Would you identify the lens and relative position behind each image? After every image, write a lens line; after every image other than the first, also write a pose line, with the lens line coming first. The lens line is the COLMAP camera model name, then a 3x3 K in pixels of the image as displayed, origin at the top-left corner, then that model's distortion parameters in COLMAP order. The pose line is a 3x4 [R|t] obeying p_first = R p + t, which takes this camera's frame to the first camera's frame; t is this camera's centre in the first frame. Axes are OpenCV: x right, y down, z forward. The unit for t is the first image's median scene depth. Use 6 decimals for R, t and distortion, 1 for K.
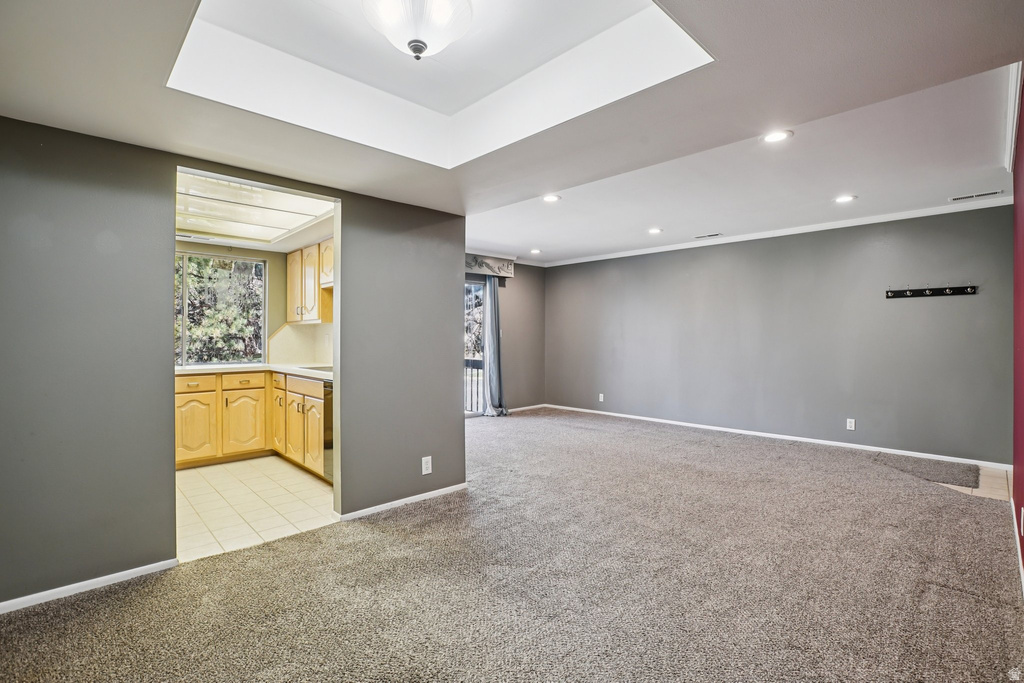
lens RADIAL K [[477.2, 0, 512.0], [0, 477.2, 341.5], [0, 0, 1]] dist [-0.034245, 0.011944]
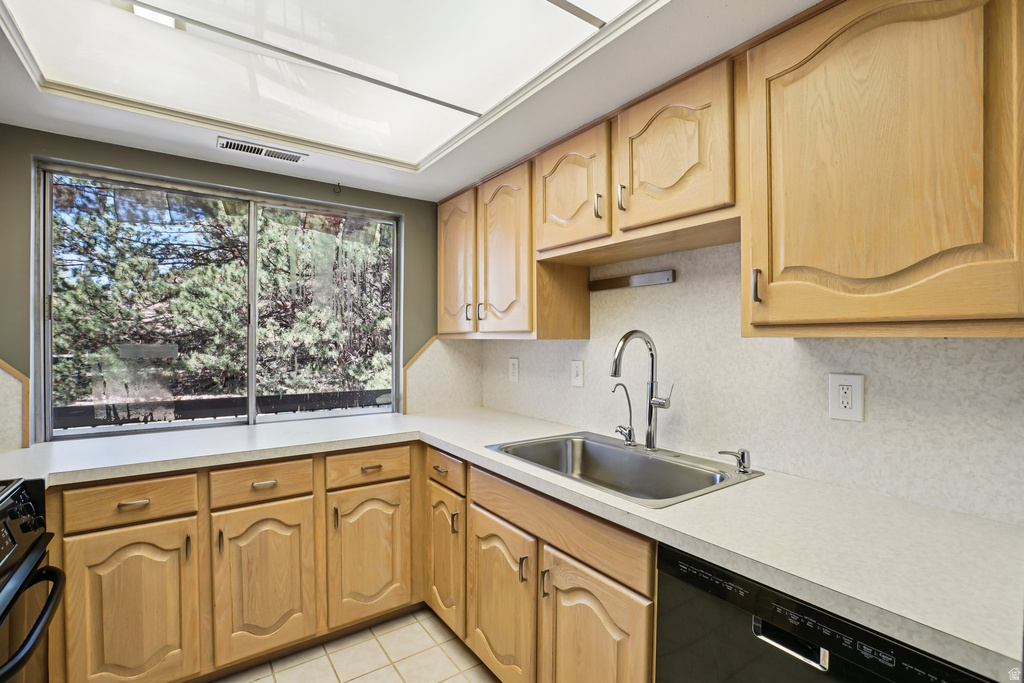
lens RADIAL K [[477.3, 0, 523.3], [0, 477.3, 342.4], [0, 0, 1]] dist [-0.051687, 0.017138]
pose [[0.991374, -0.000549, -0.131066, -0.293717], [0.000908, 0.999996, 0.002676, -0.031069], [0.131064, -0.002772, 0.991370, 0.461430]]
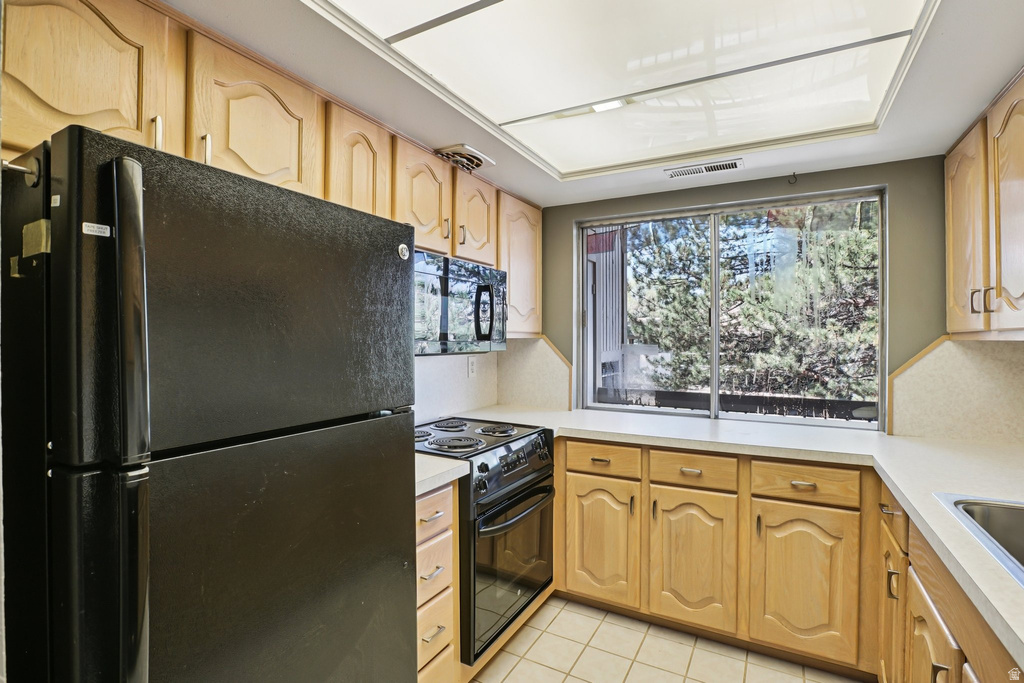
lens RADIAL K [[477.2, 0, 512.0], [0, 477.2, 341.5], [0, 0, 1]] dist [-0.034245, 0.011944]
pose [[0.301069, 0.000646, -0.953602, -0.206968], [-0.003041, 0.999995, -0.000283, -0.031490], [0.953598, 0.002985, 0.301070, 0.519276]]
